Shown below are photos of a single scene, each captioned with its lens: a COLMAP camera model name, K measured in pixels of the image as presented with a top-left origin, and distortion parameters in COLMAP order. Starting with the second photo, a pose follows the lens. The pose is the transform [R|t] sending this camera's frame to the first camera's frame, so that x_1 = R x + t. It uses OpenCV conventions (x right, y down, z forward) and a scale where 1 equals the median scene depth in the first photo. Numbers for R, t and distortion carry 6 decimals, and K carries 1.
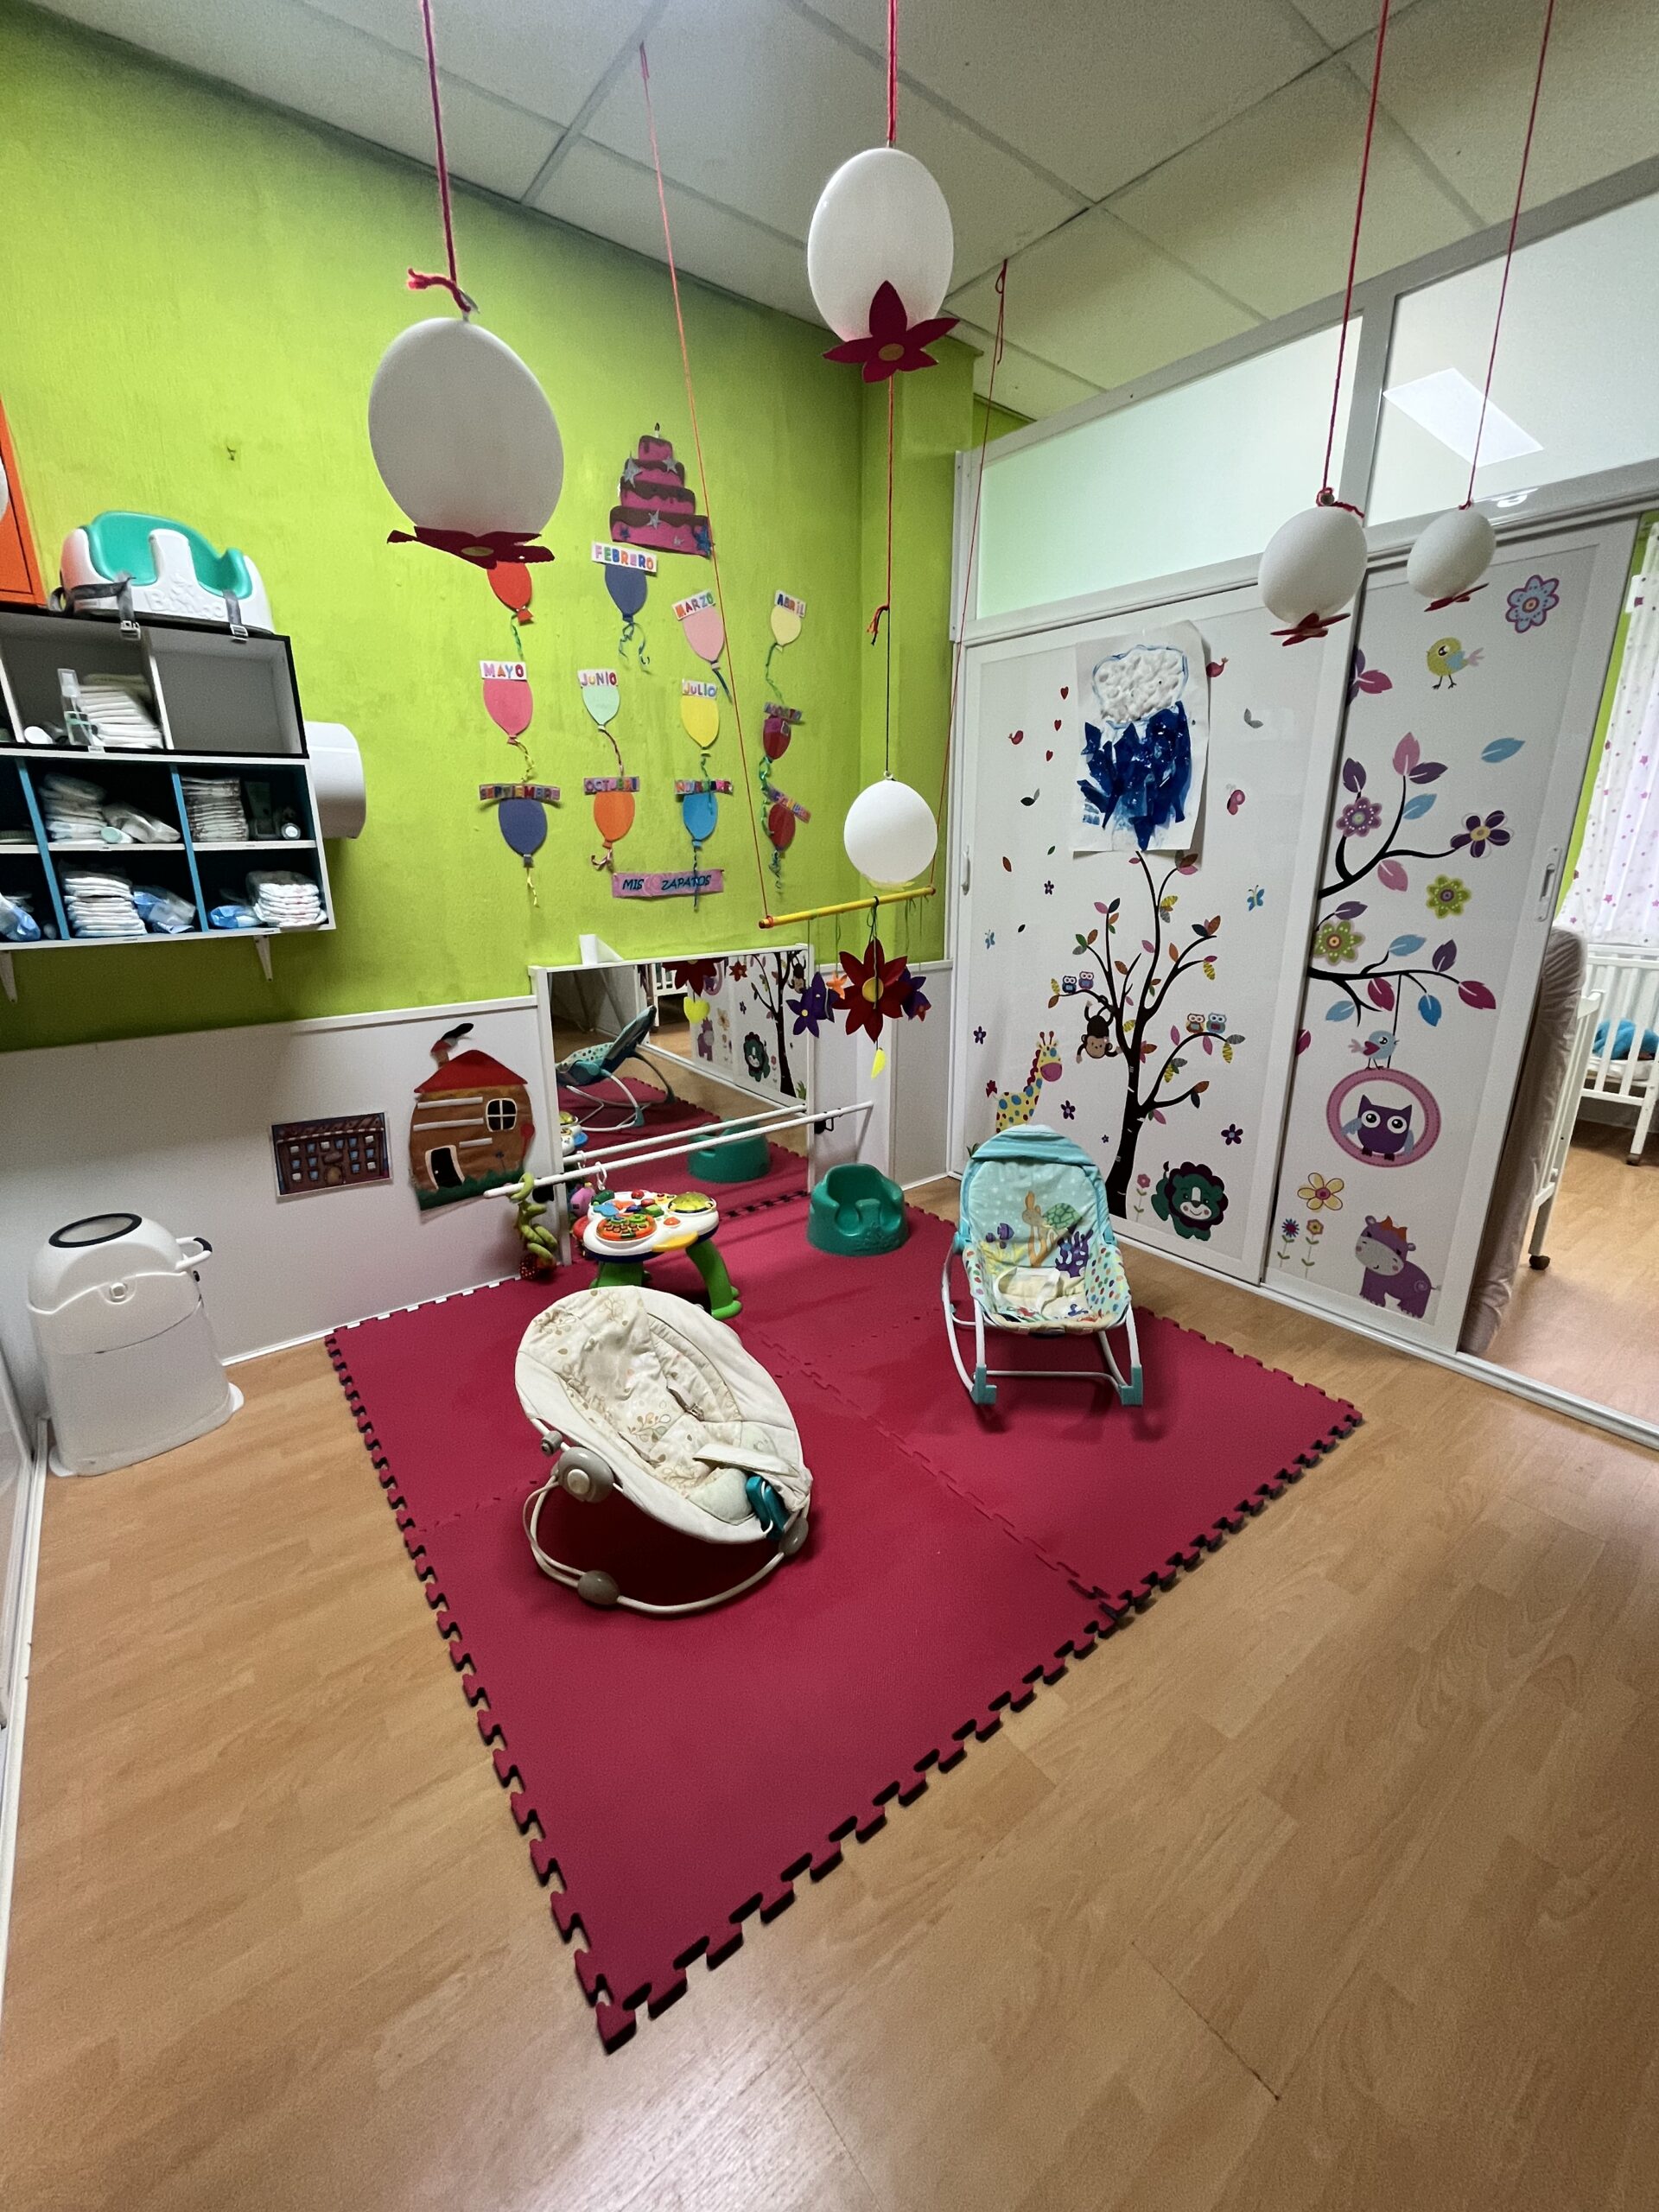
lens RADIAL K [[889.1, 0, 819.9], [0, 889.1, 1104.5], [0, 0, 1]] dist [-0.002449, -0.000431]
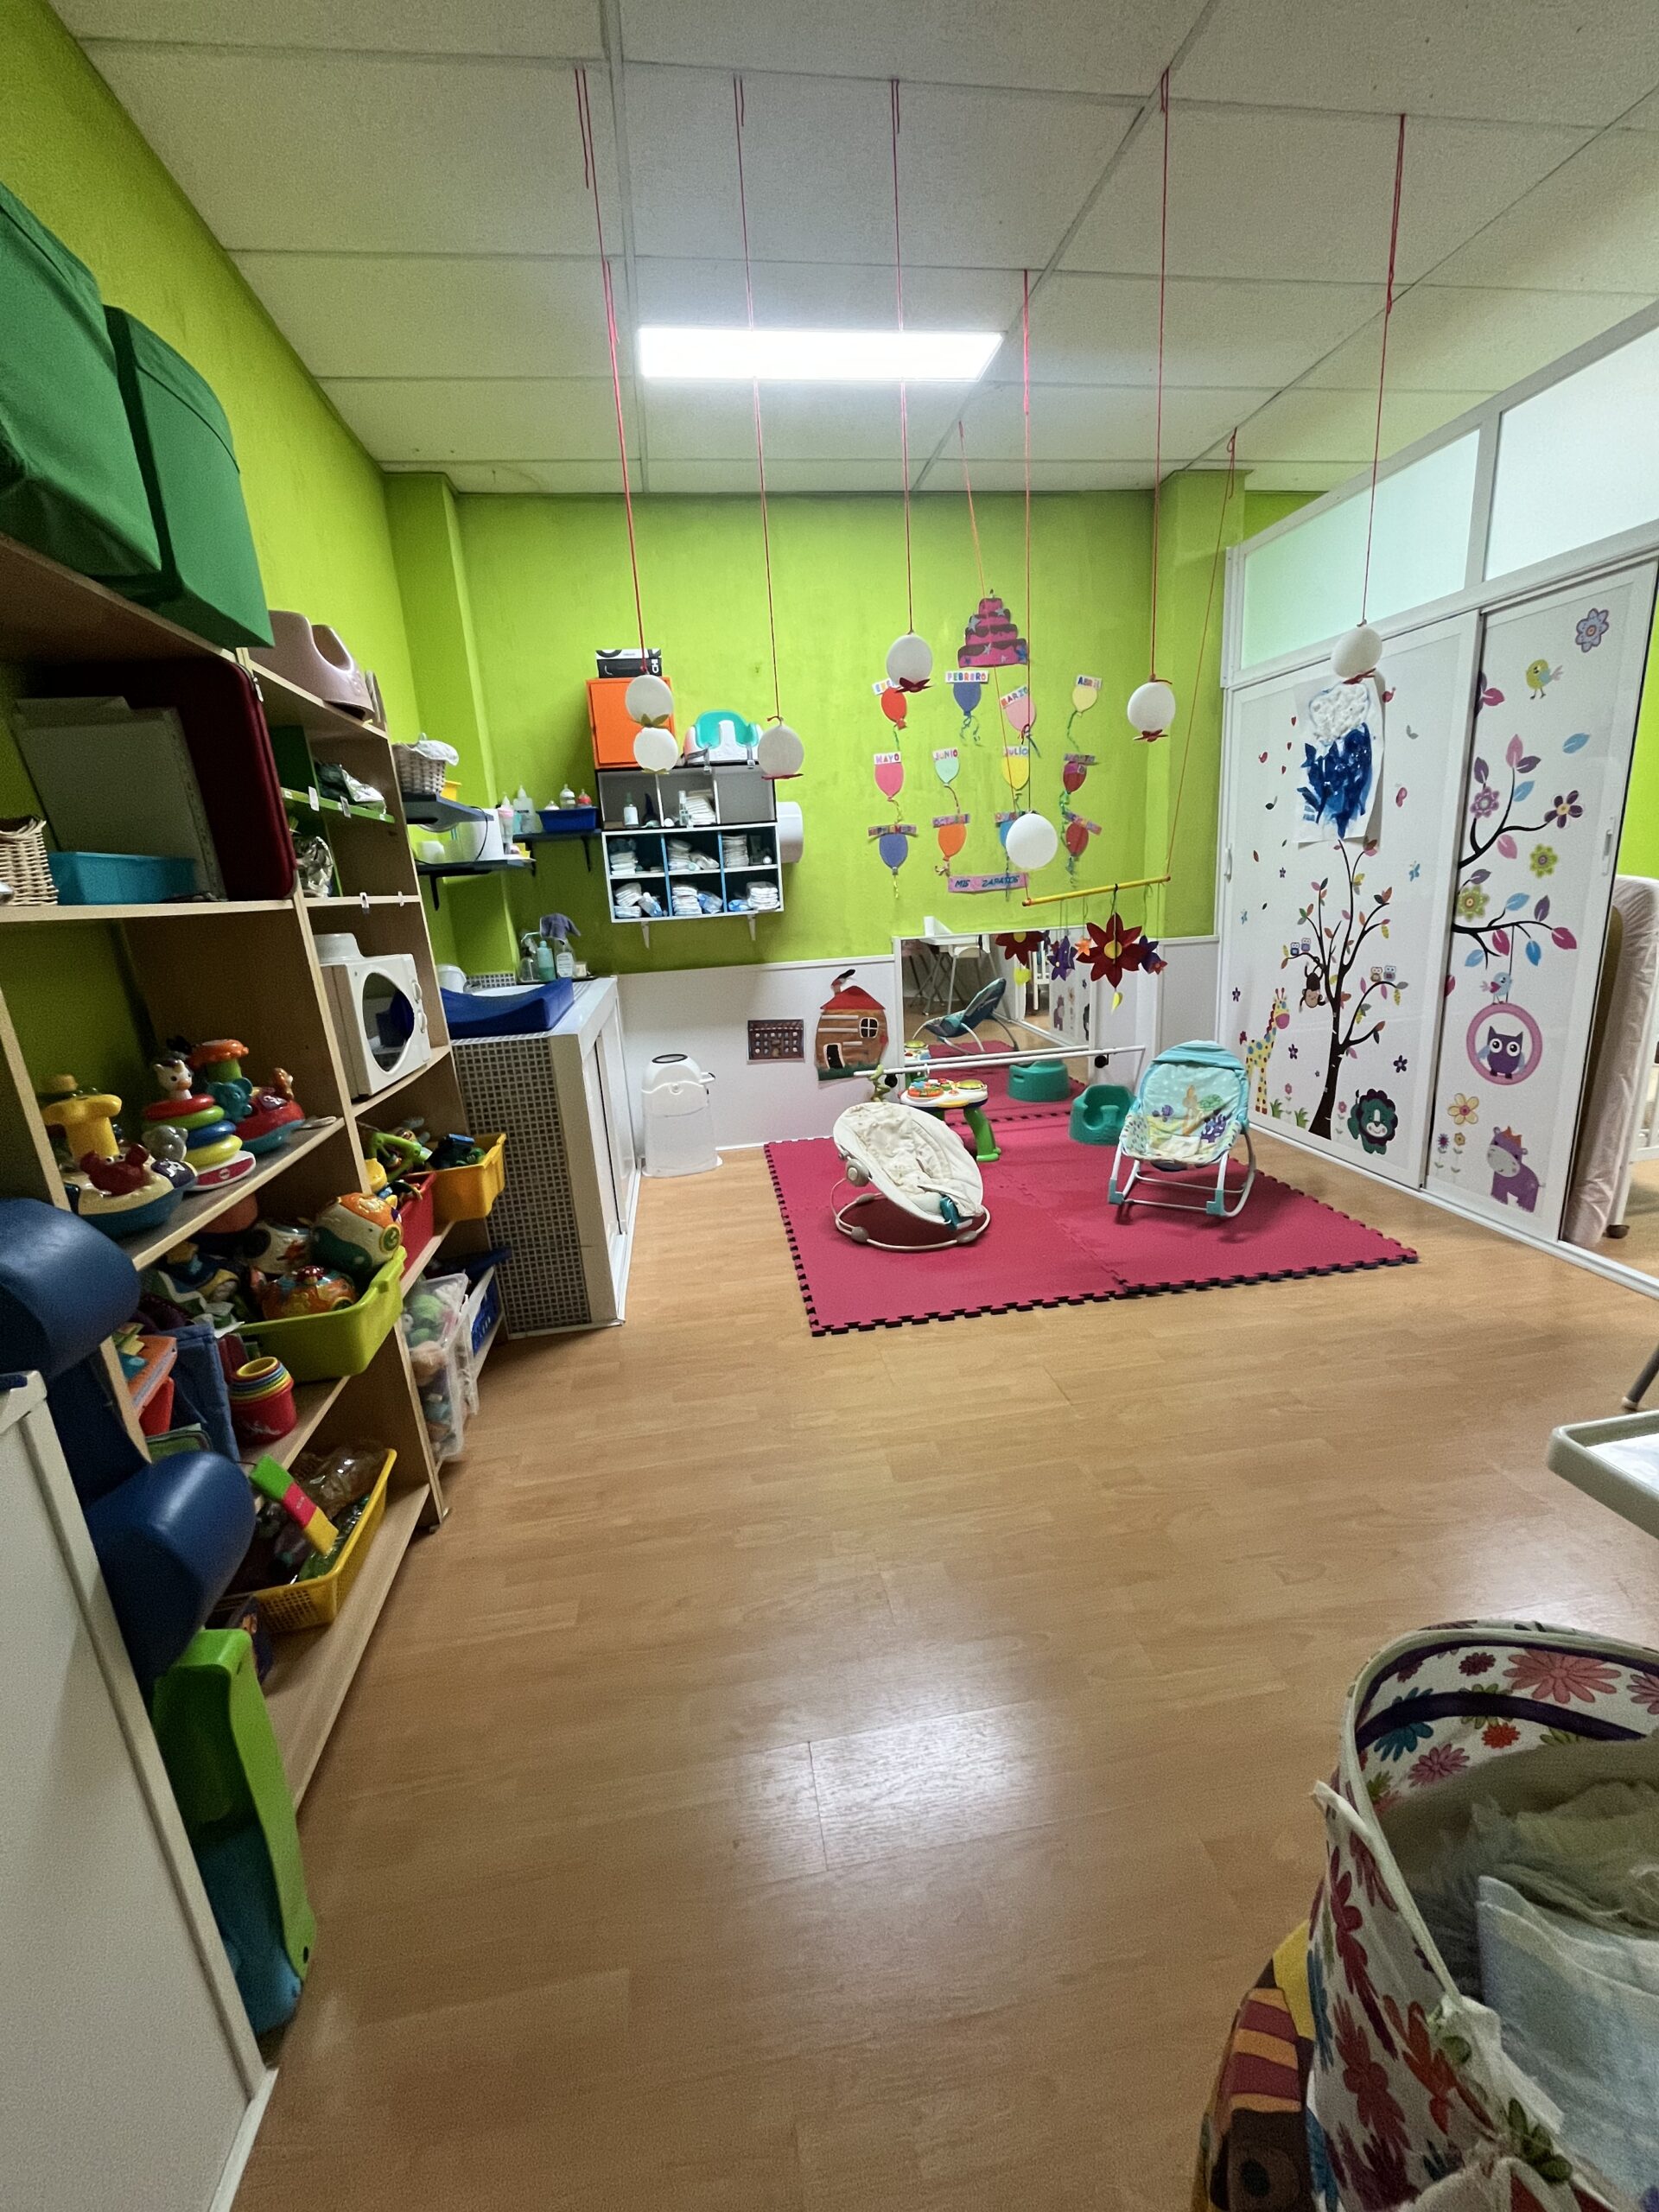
lens RADIAL K [[889.1, 0, 820.4], [0, 889.1, 1107.5], [0, 0, 1]] dist [-0.002449, -0.000431]
pose [[0.873536, 0.077221, -0.480594, 0.403962], [-0.085236, 0.996347, 0.005164, 0.176553], [0.479238, 0.036454, 0.876928, -0.524988]]
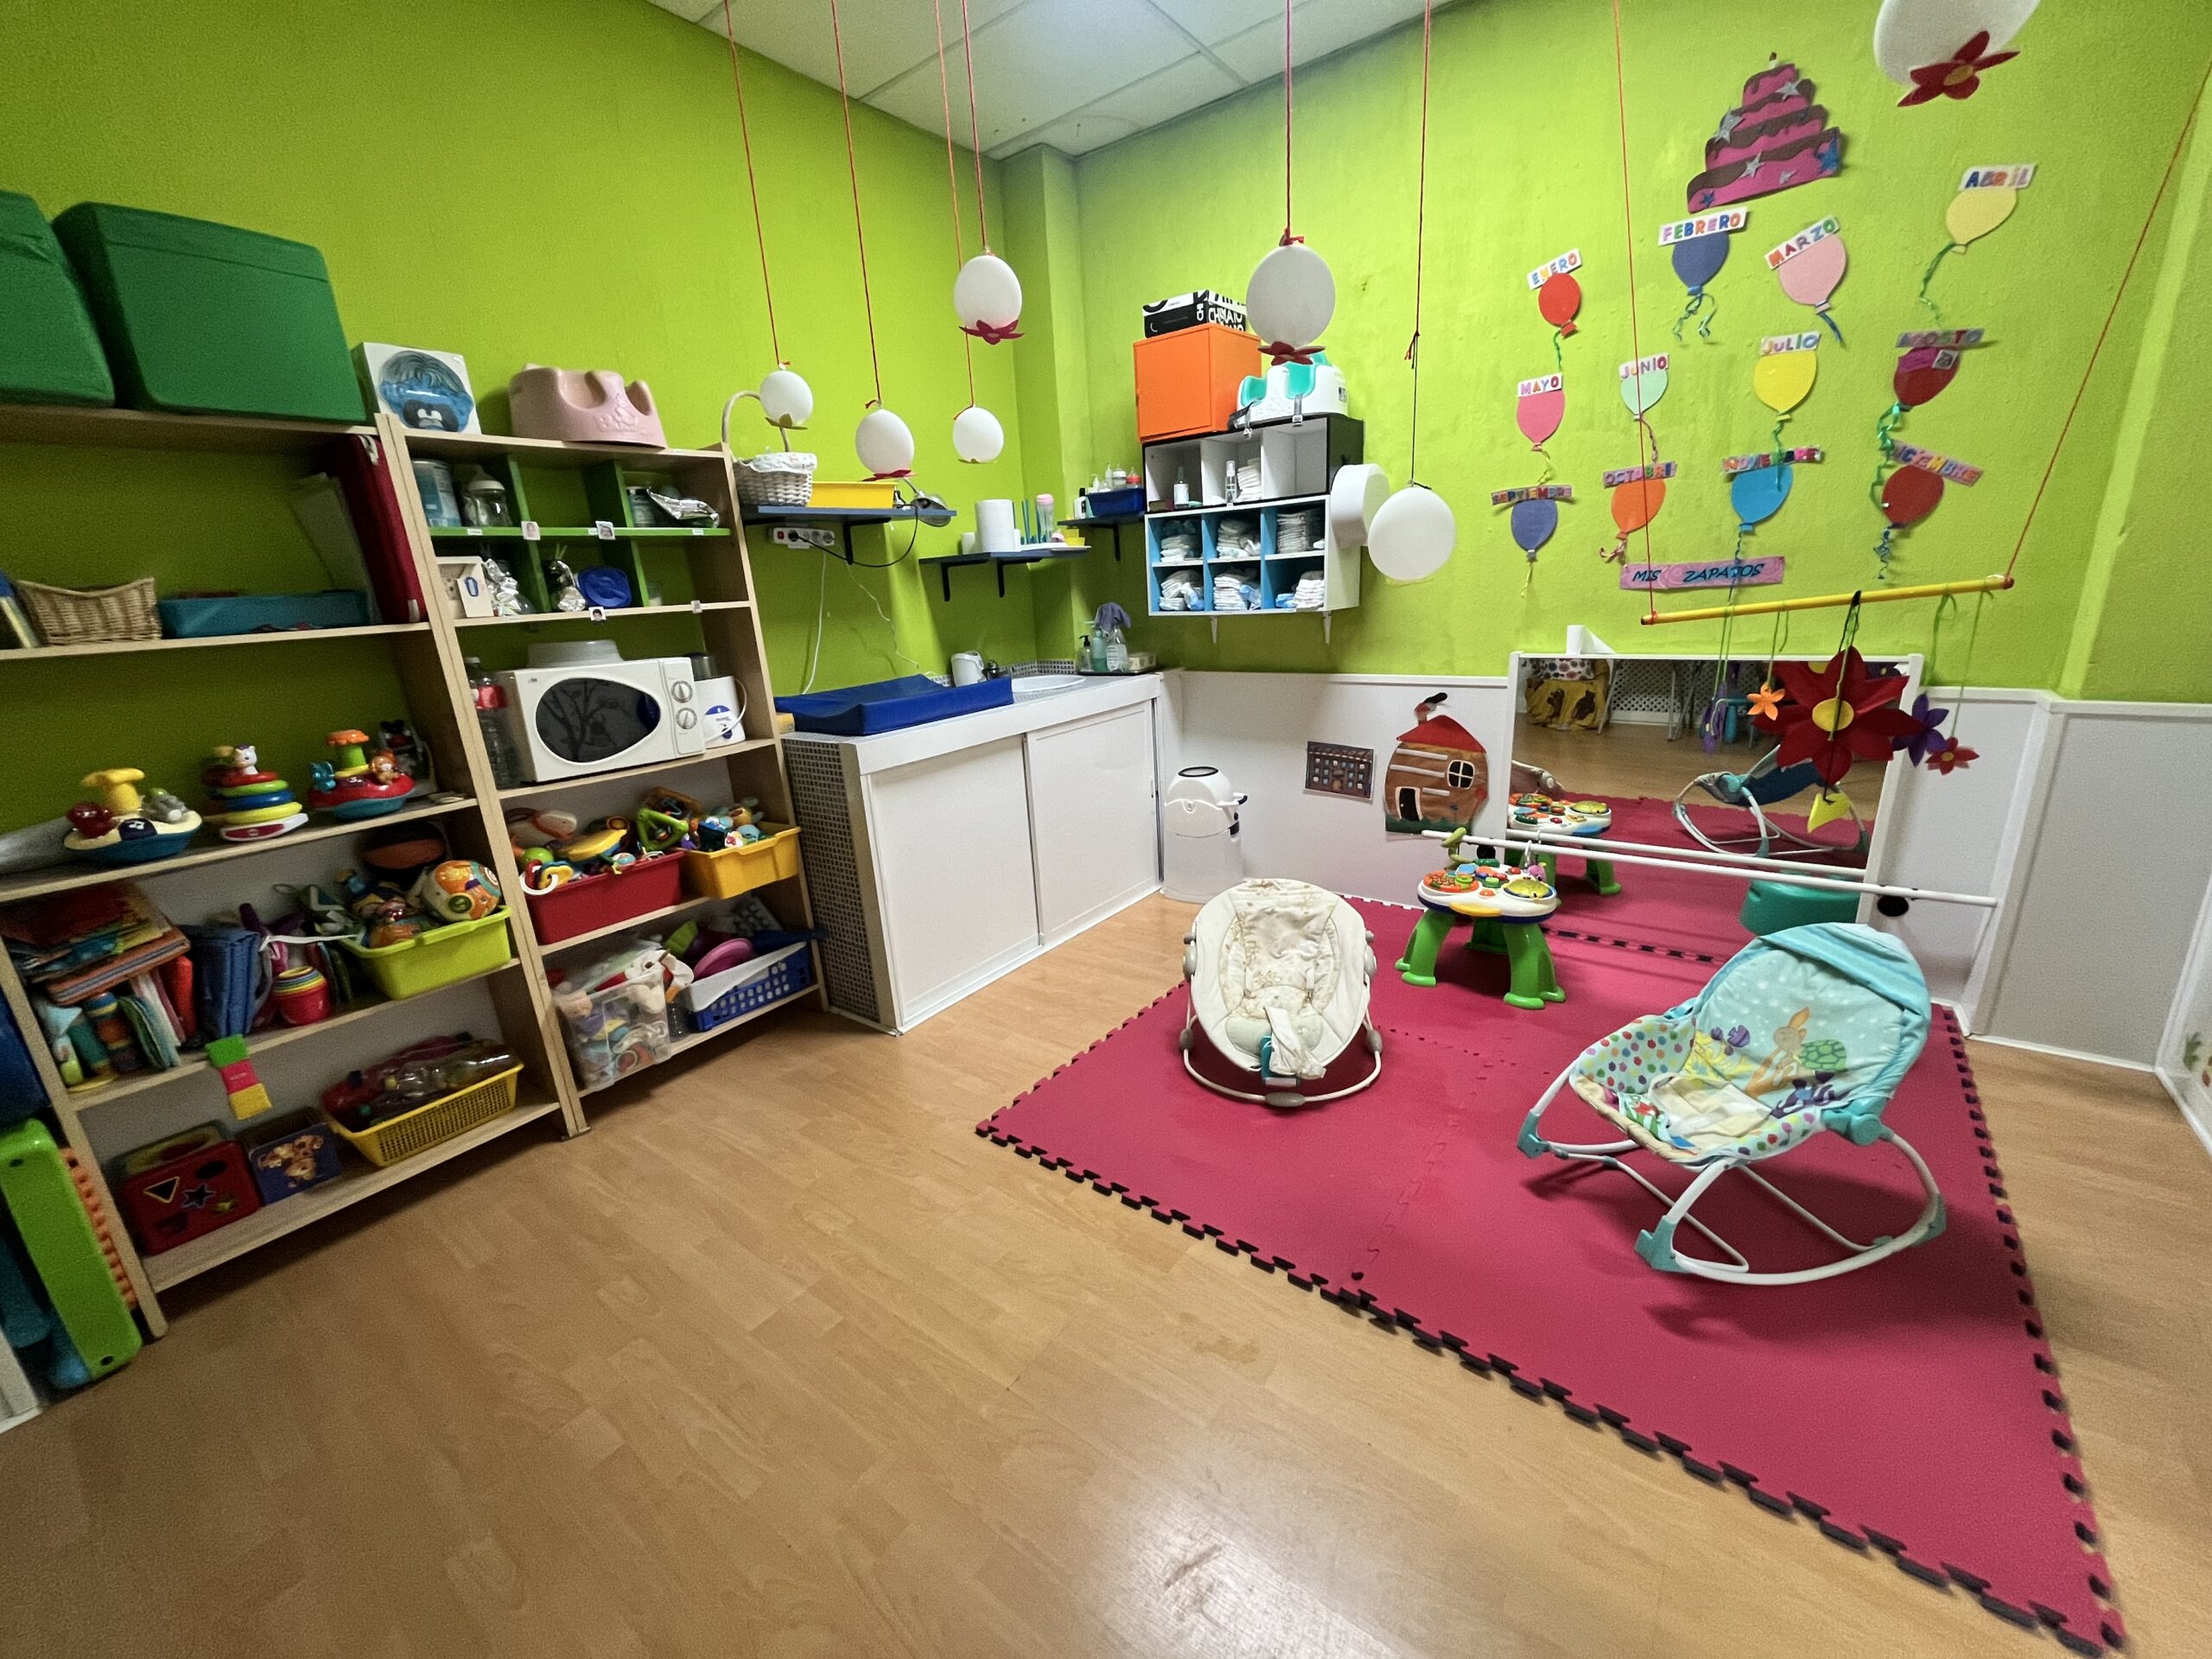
lens RADIAL K [[889.1, 0, 1101.9], [0, 889.1, 838.0], [0, 0, 1]] dist [-0.002449, -0.000431]
pose [[0.264789, 0.266475, -0.926757, 0.715847], [-0.218813, 0.952595, 0.211386, -0.060341], [0.939153, 0.146814, 0.310545, 0.220730]]
